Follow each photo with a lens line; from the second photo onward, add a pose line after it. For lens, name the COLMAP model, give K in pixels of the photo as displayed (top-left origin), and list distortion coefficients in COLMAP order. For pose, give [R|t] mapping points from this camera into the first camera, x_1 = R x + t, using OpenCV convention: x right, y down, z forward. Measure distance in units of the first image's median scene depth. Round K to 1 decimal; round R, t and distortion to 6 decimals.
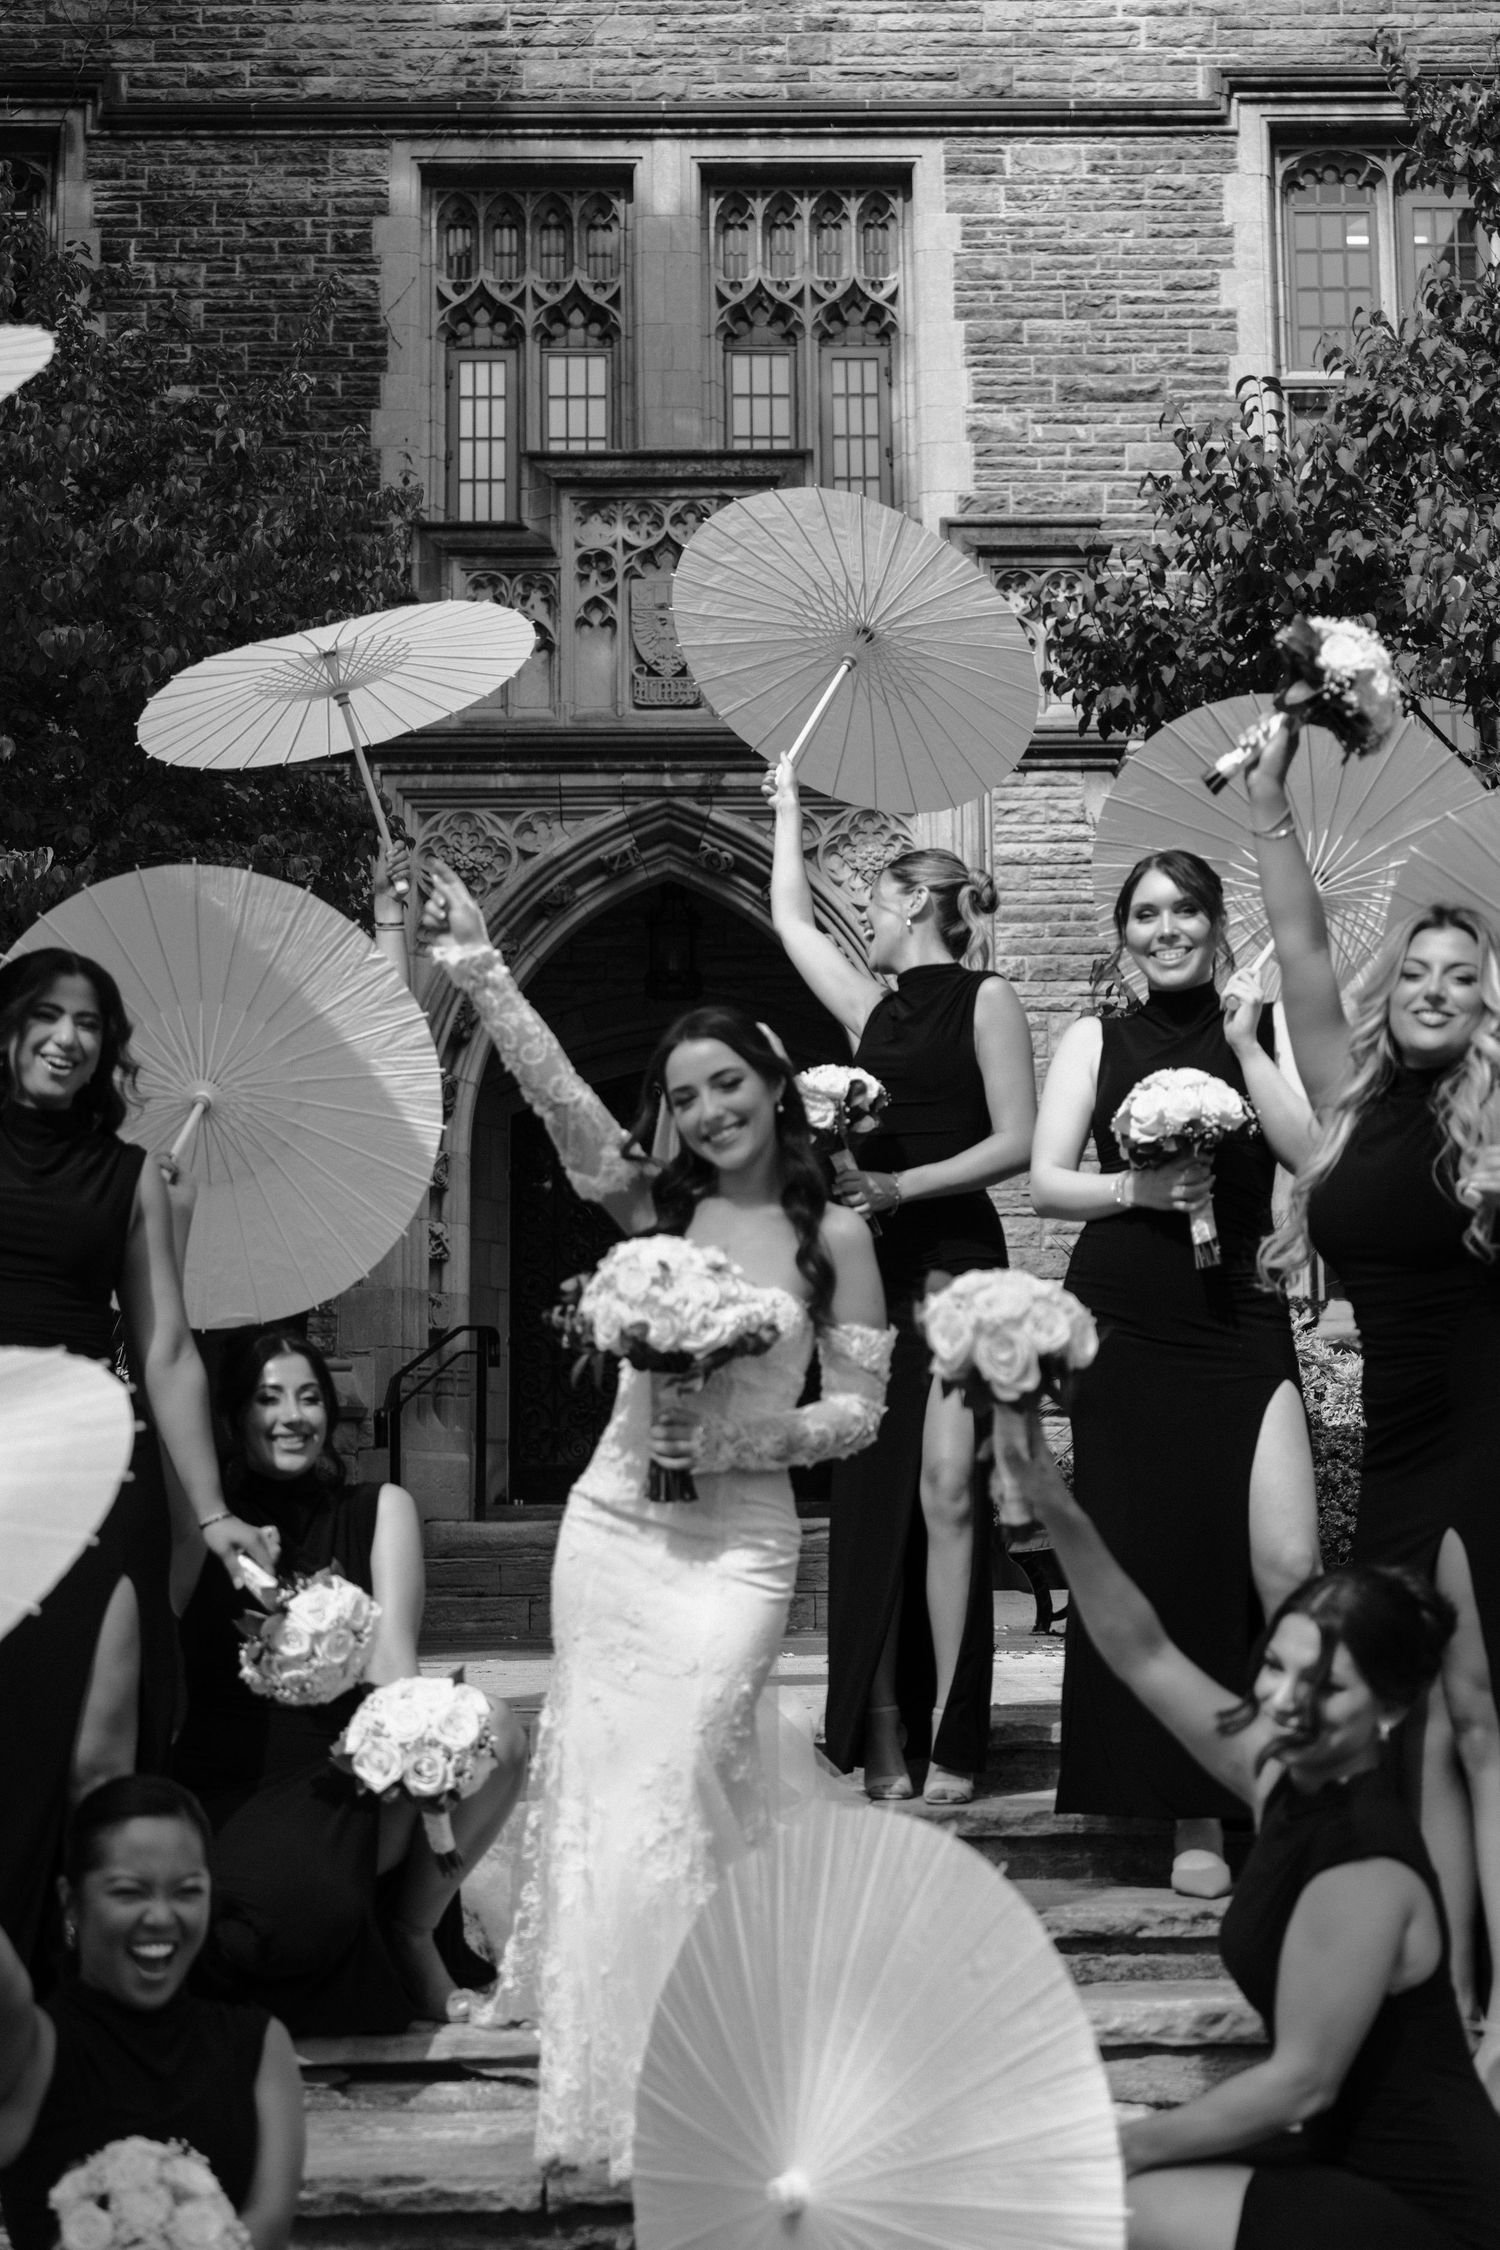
lens RADIAL K [[3193.1, 0, 750.0], [0, 3193.1, 1125.0], [0, 0, 1]] dist [0.030798, -0.056745]
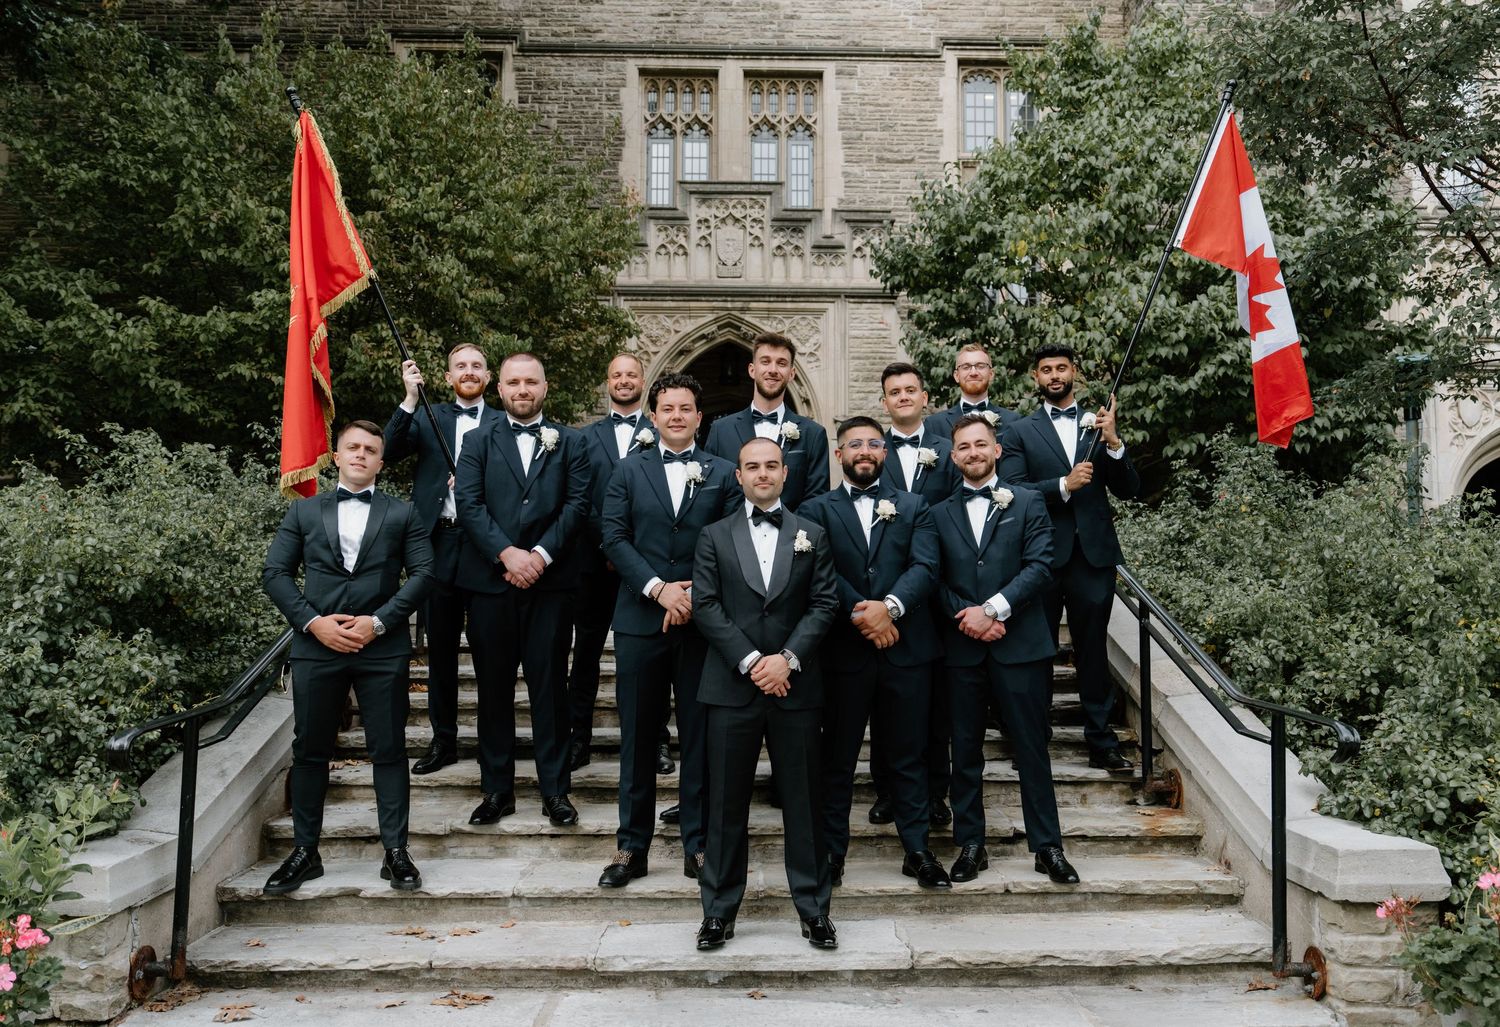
lens RADIAL K [[1229.3, 0, 747.9], [0, 1229.3, 528.5], [0, 0, 1]] dist [-0.010371, 0.000609]
pose [[0.999861, 0.016218, 0.003976, -0.009779], [-0.016491, 0.996435, 0.082741, -0.004566], [-0.002620, -0.082795, 0.996563, -0.048567]]
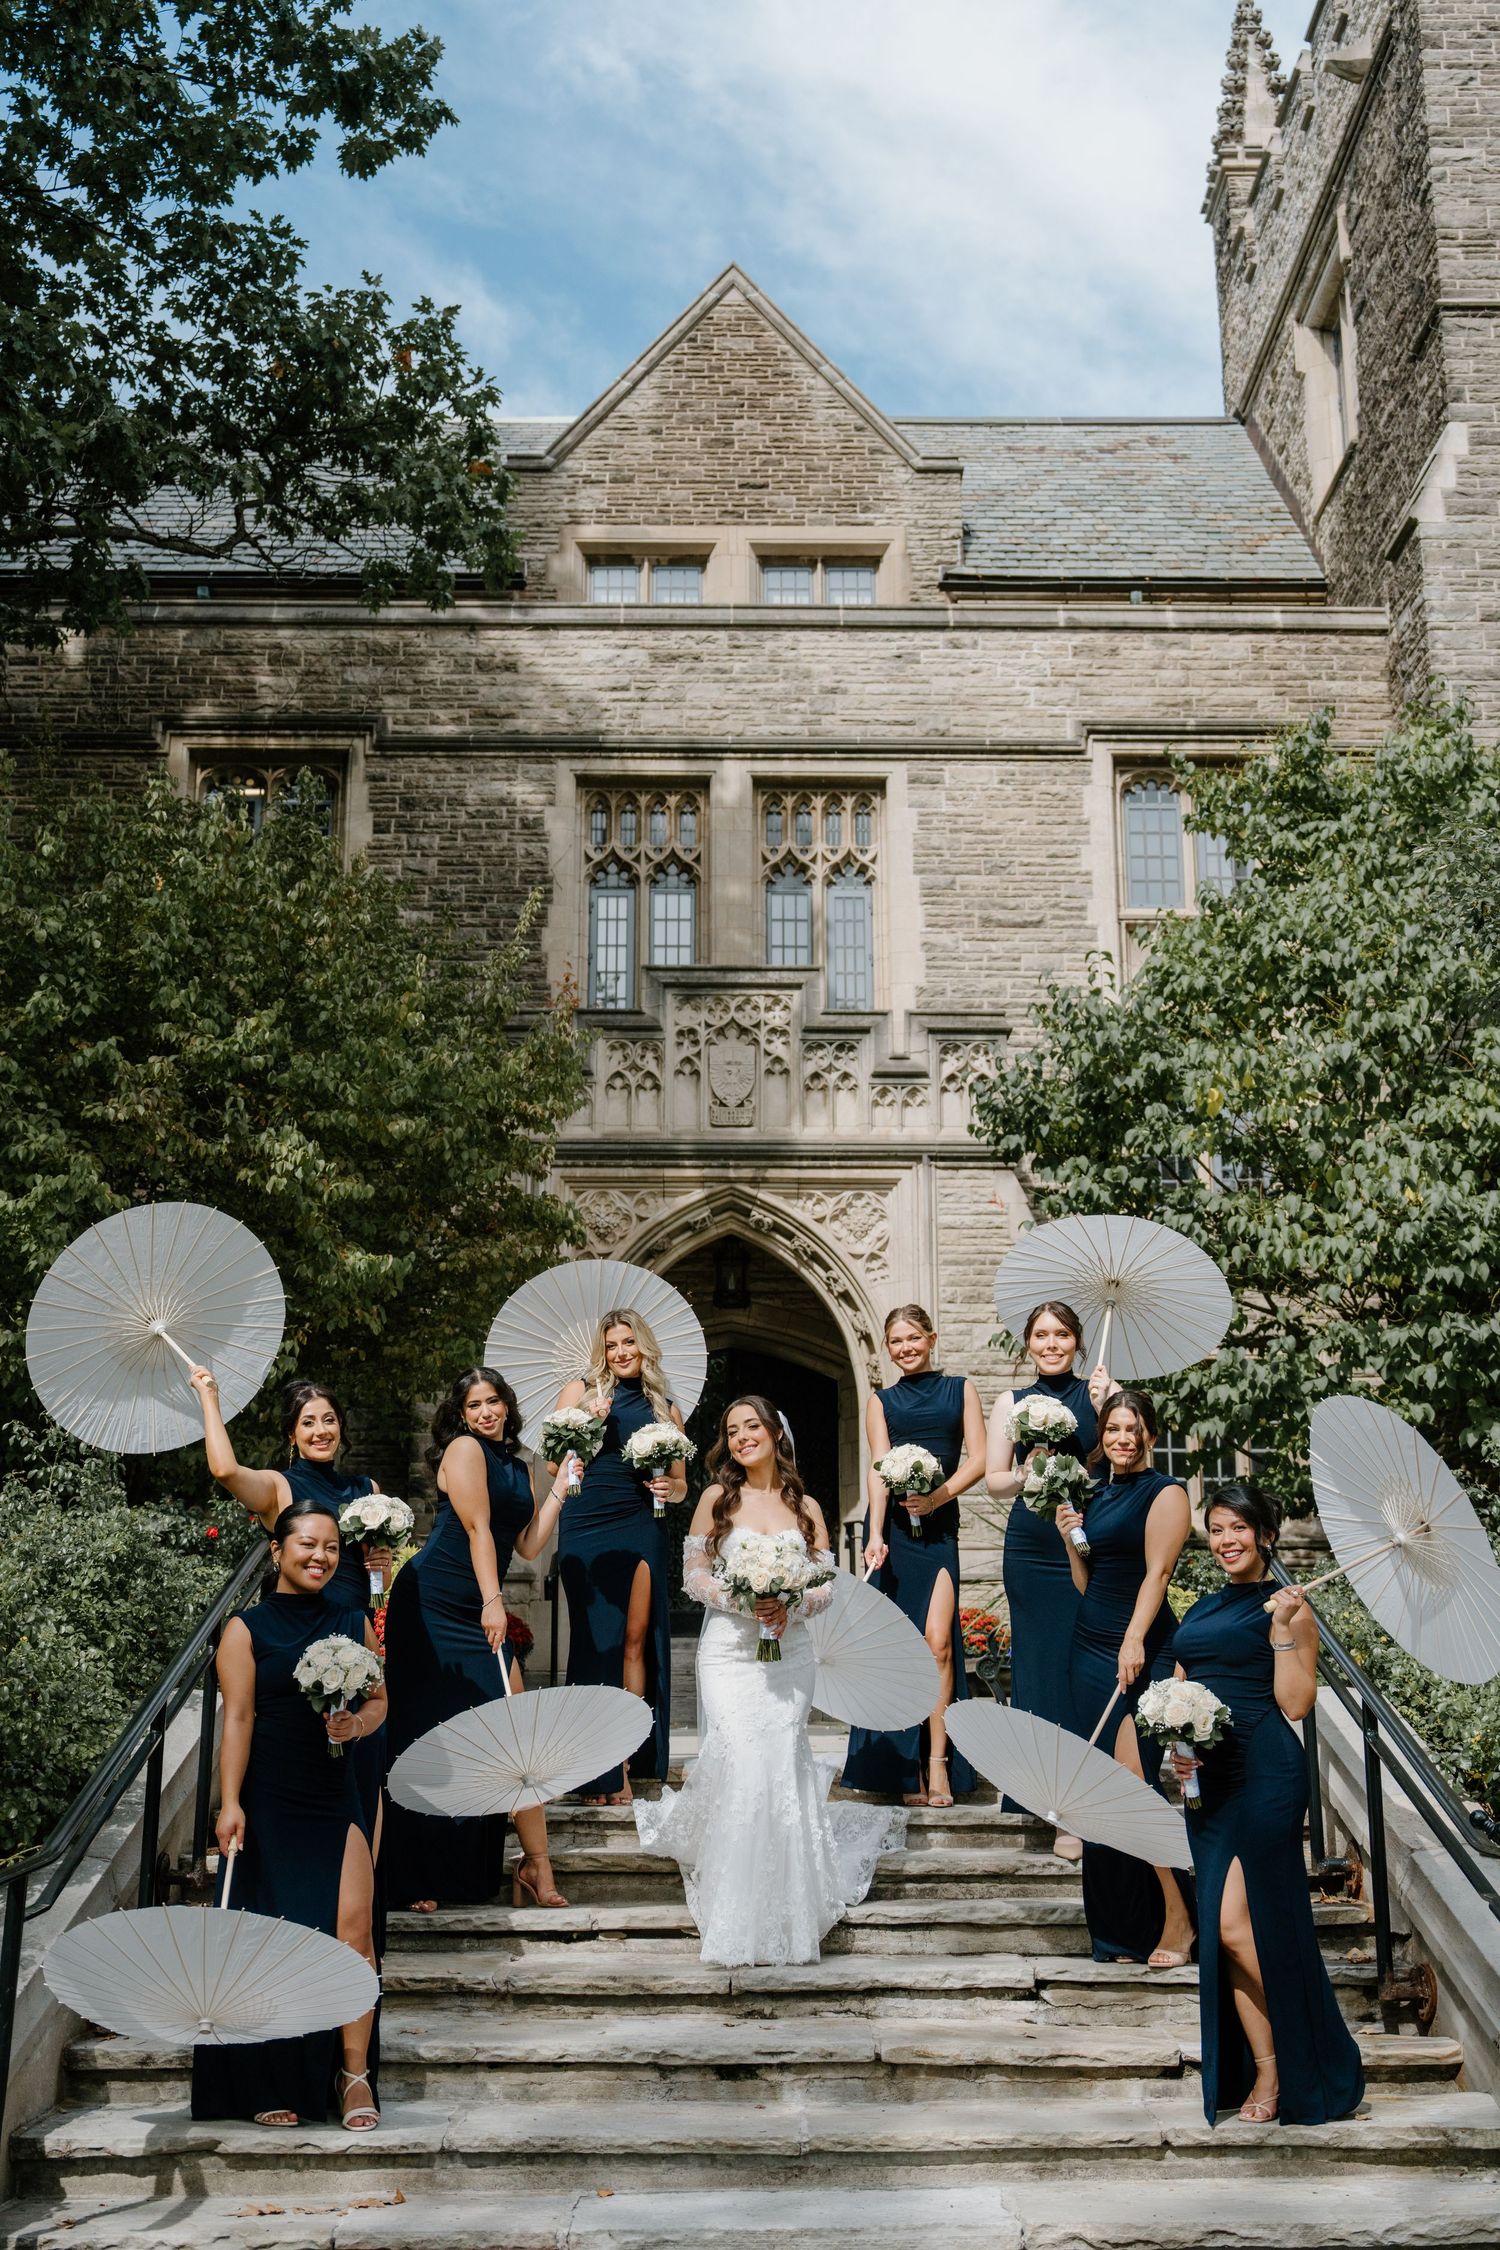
lens RADIAL K [[2361.9, 0, 749.4], [0, 2361.9, 1115.9], [0, 0, 1]] dist [0.009500, -0.011945]
pose [[0.999941, 0.010709, -0.001530, -0.013568], [-0.010806, 0.995349, -0.095723, -0.021179], [0.000498, 0.095734, 0.995407, -0.147612]]
